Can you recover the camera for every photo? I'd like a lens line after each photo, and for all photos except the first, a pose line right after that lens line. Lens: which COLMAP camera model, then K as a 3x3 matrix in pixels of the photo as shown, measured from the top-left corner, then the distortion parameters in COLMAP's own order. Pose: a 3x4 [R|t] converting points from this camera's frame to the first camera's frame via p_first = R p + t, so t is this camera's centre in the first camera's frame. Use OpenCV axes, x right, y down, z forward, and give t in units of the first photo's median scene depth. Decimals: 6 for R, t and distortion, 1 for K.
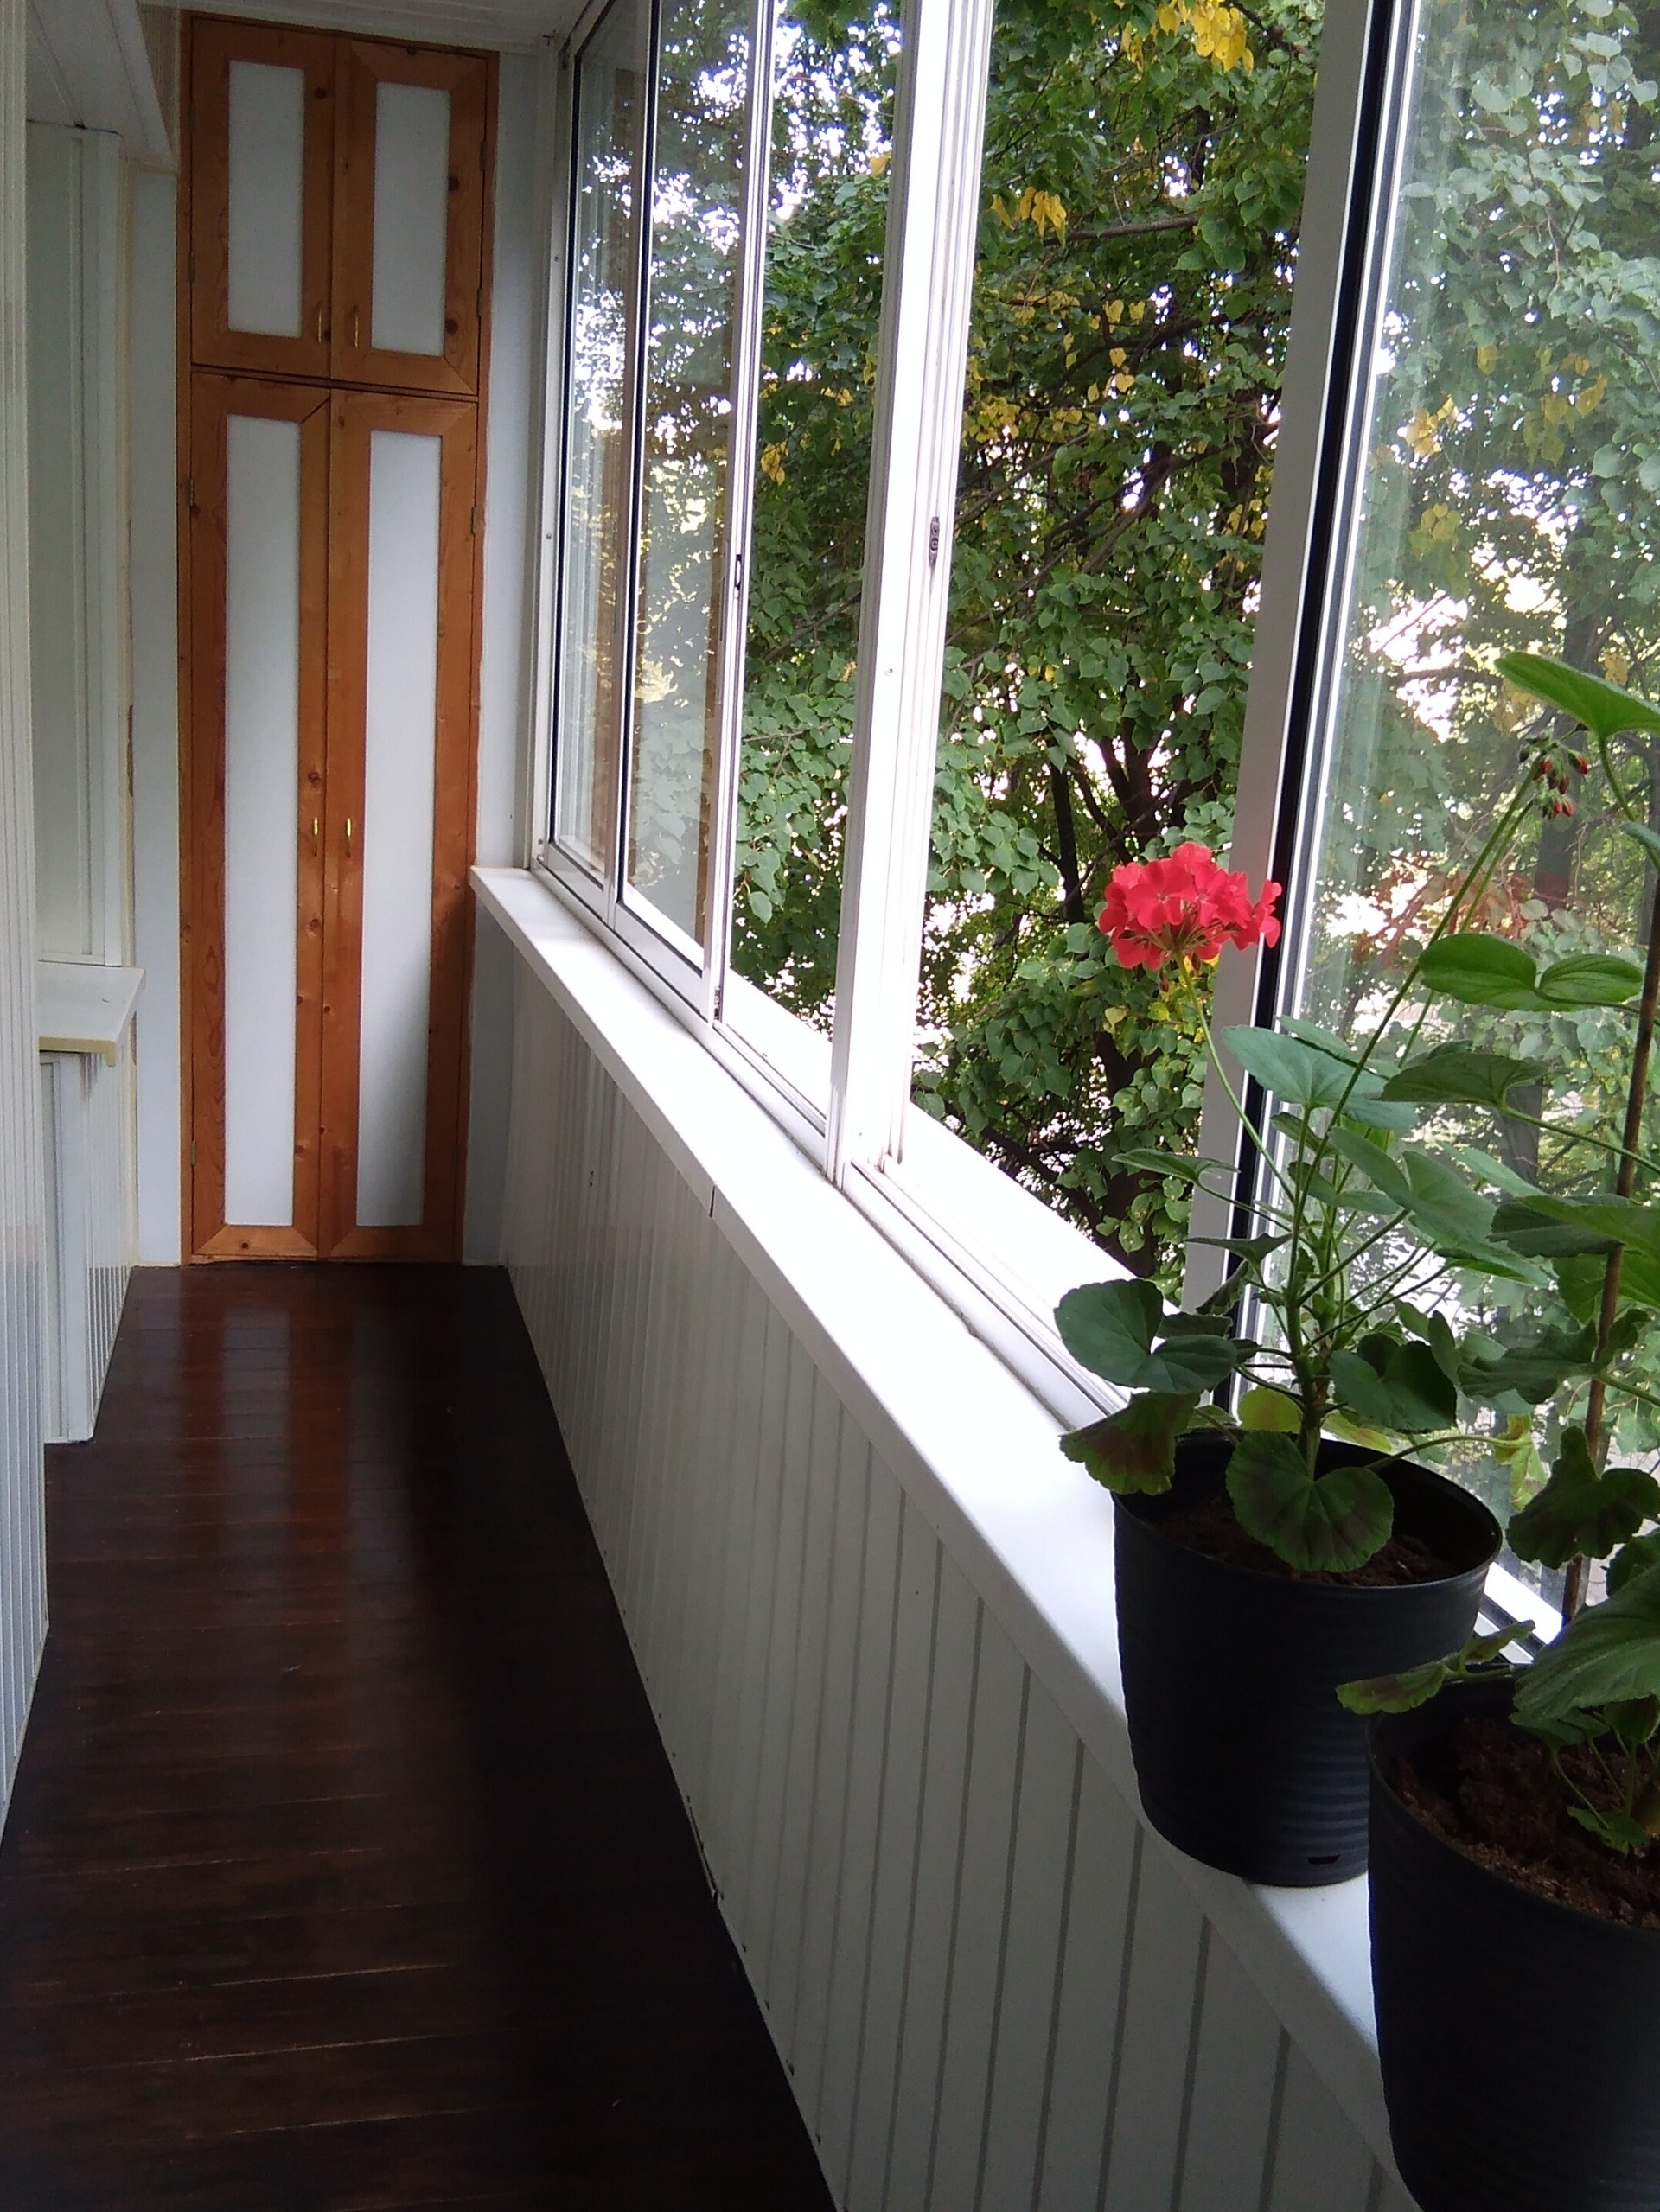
lens RADIAL K [[1870.1, 0, 825.6], [0, 1870.1, 1091.2], [0, 0, 1]] dist [0.073824, -0.108197]
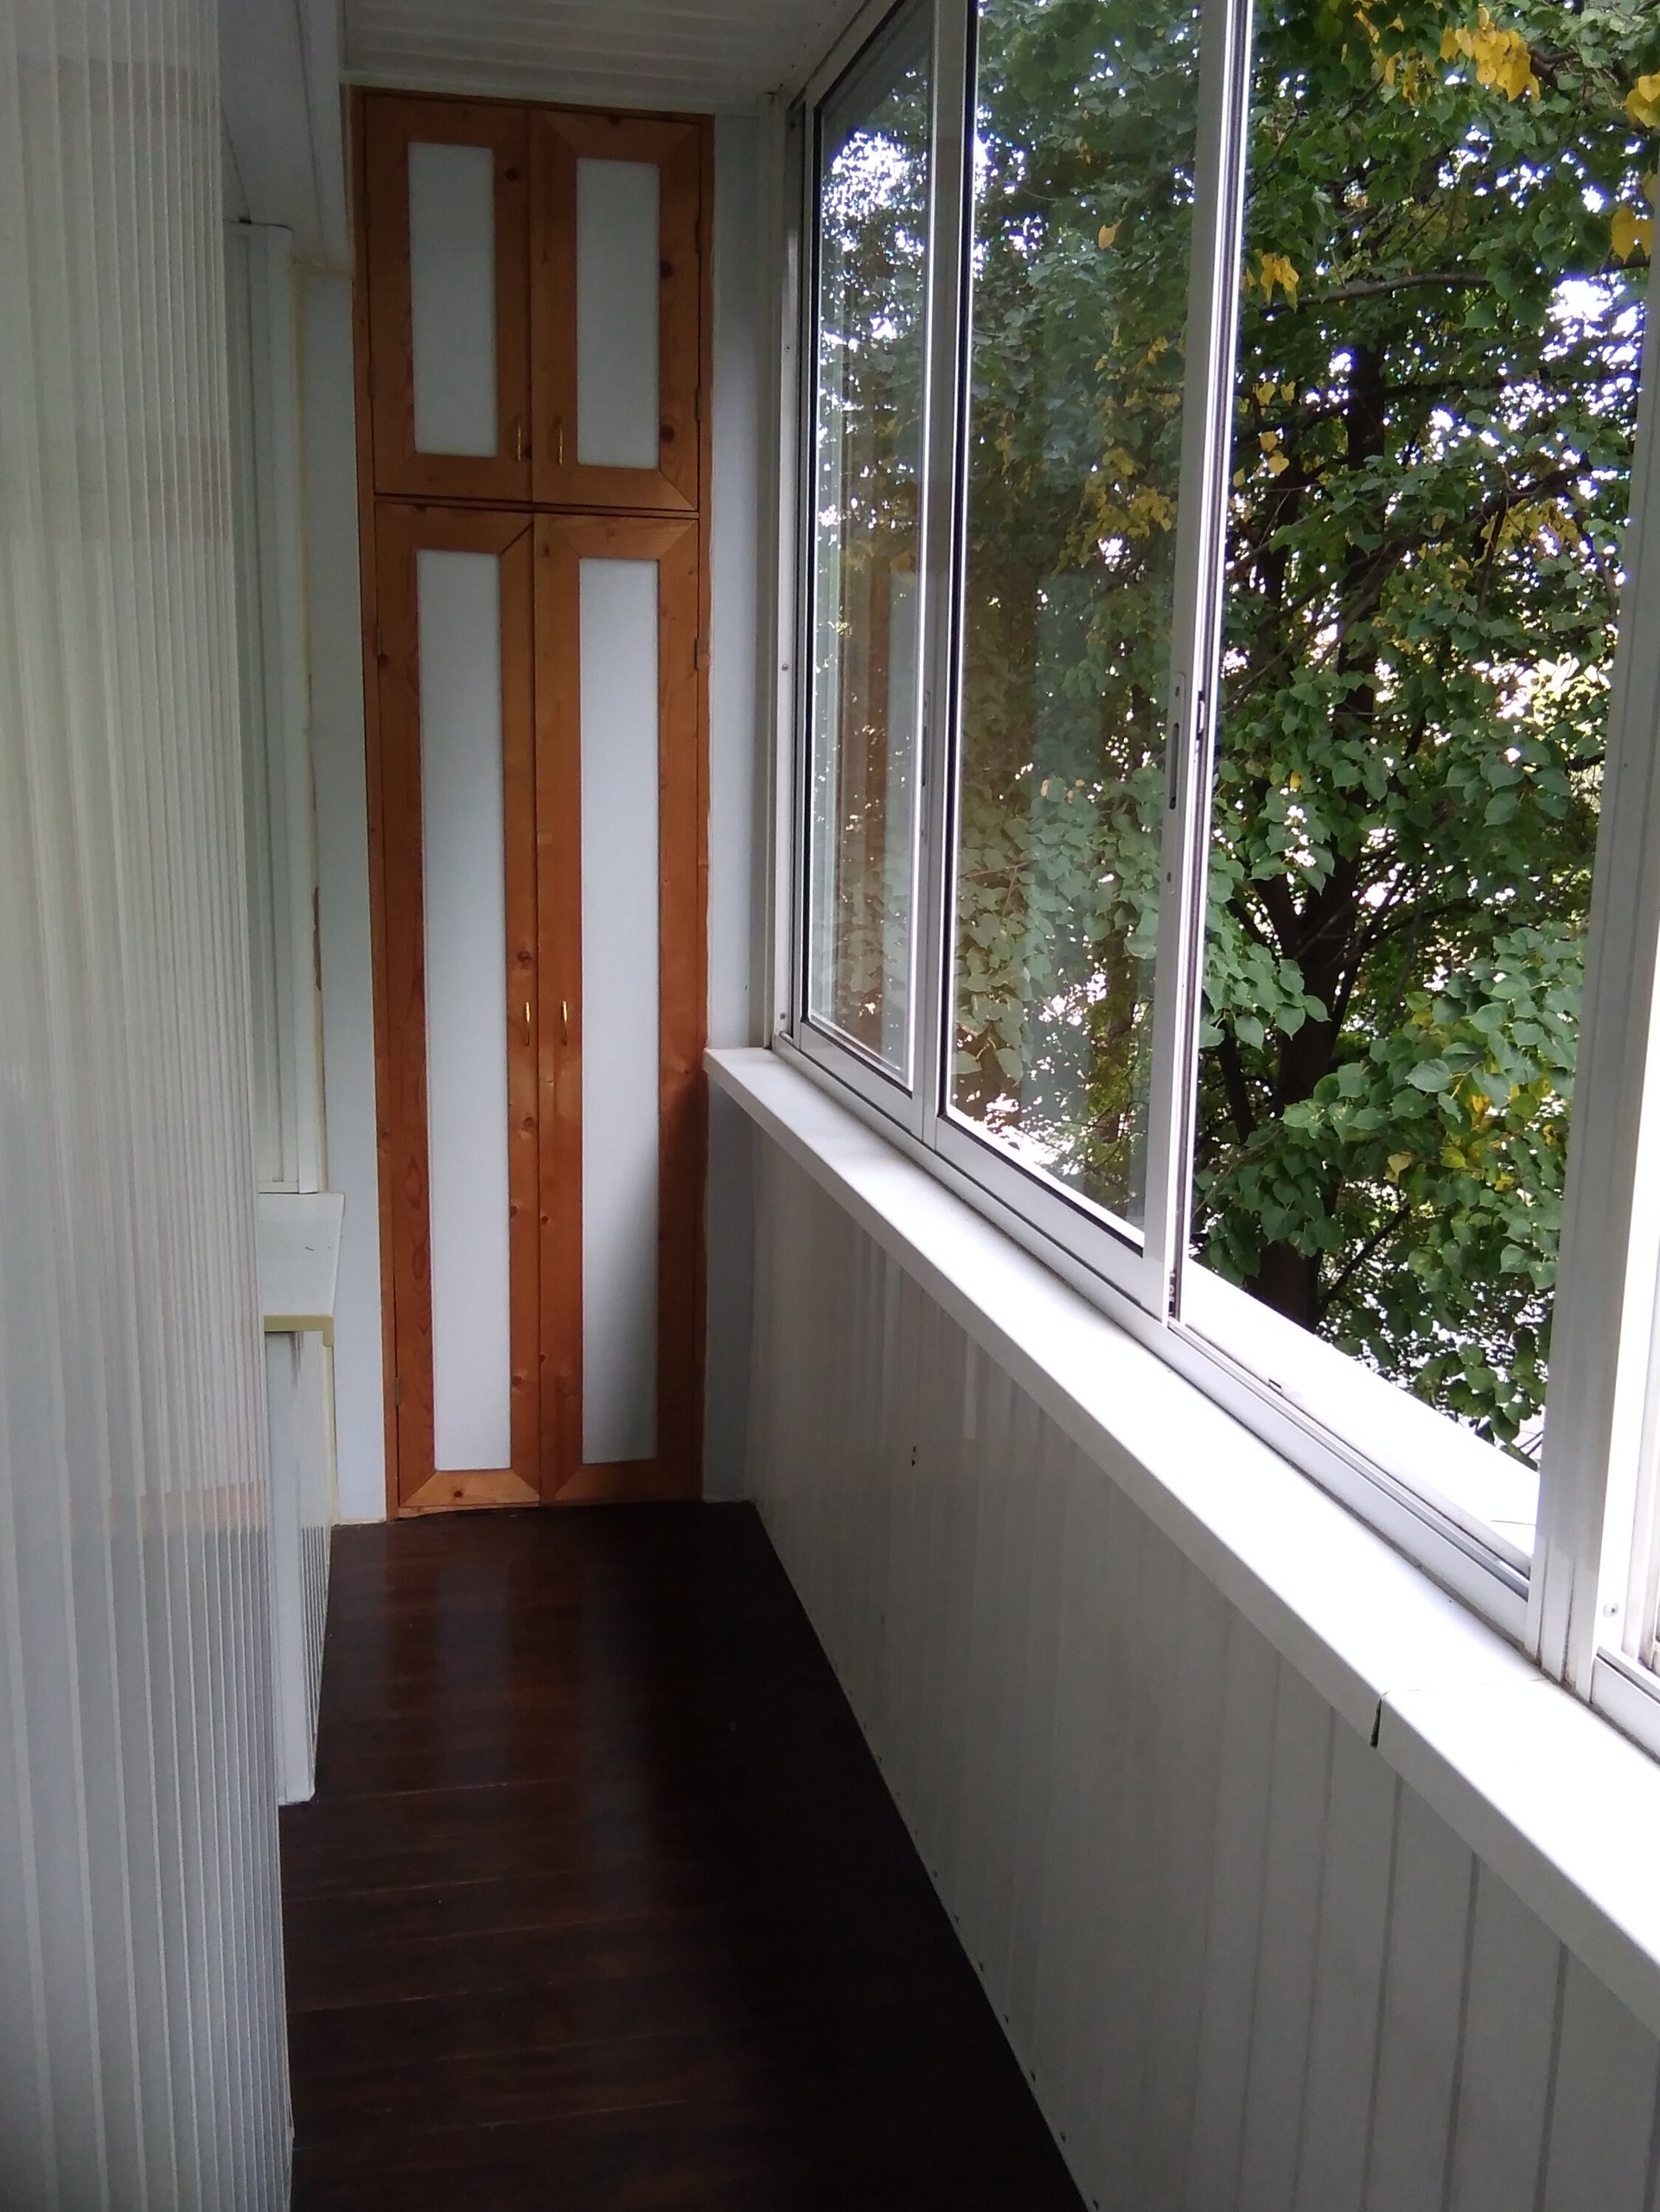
lens RADIAL K [[1813.3, 0, 851.5], [0, 1813.3, 1114.5], [0, 0, 1]] dist [0.079576, -0.115095]
pose [[0.998392, -0.043313, -0.036576, -0.094253], [0.042130, 0.998583, -0.032514, -0.060871], [0.037932, 0.030921, 0.998802, 0.170707]]
